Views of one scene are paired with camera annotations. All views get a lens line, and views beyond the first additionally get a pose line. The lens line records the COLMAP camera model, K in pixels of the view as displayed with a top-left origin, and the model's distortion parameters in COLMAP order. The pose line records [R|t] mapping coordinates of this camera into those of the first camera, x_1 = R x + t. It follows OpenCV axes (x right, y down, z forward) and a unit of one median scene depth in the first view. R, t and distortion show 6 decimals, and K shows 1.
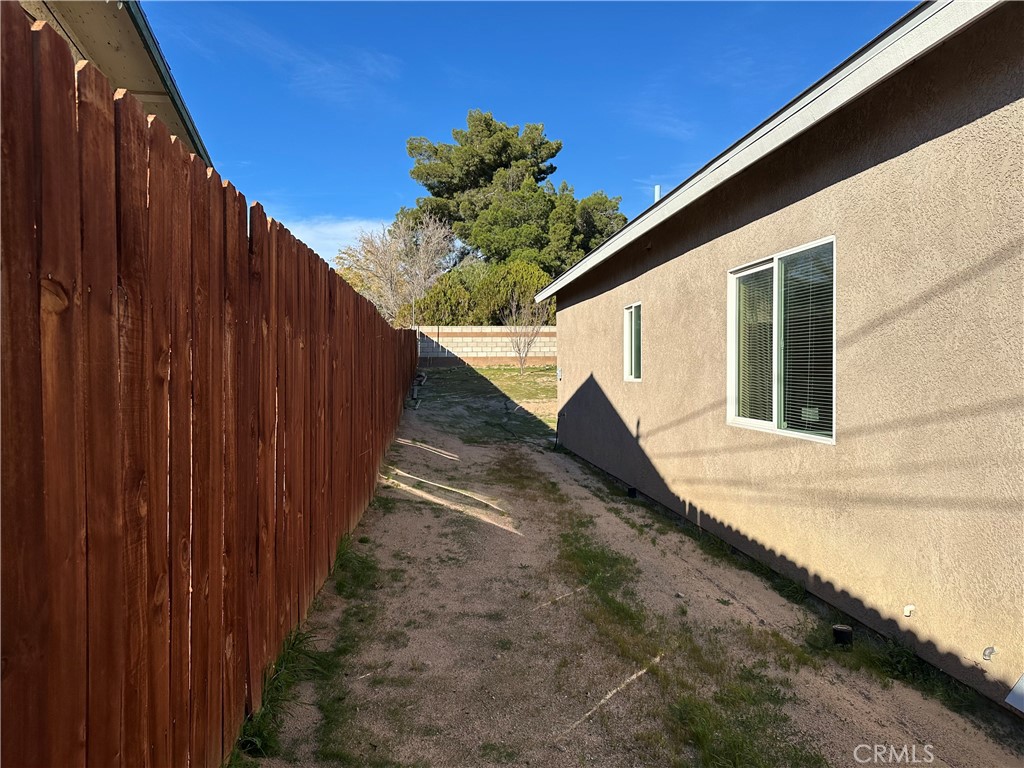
lens RADIAL K [[731.0, 0, 510.2], [0, 731.0, 382.6], [0, 0, 1]] dist [-0.000569, 0.007677]
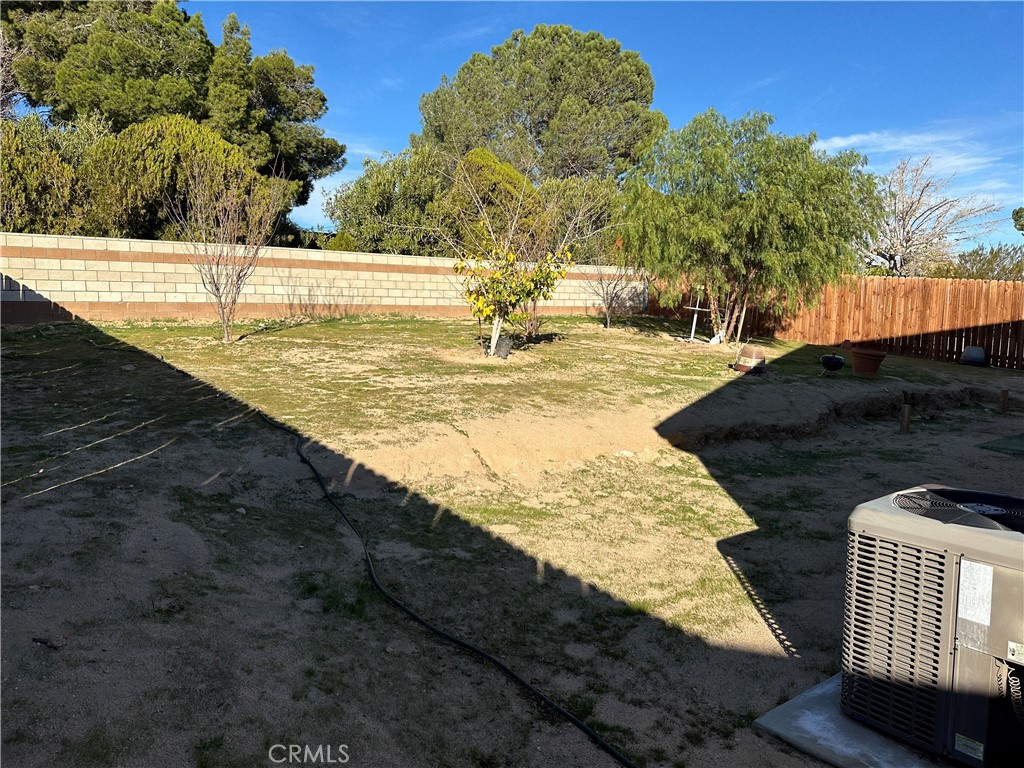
lens RADIAL K [[731.0, 0, 518.2], [0, 731.0, 376.3], [0, 0, 1]] dist [-0.000569, 0.007677]
pose [[0.862796, -0.034920, 0.504344, -0.051113], [0.003688, 0.998020, 0.062792, -0.015158], [-0.505538, -0.052317, 0.861217, 0.437625]]
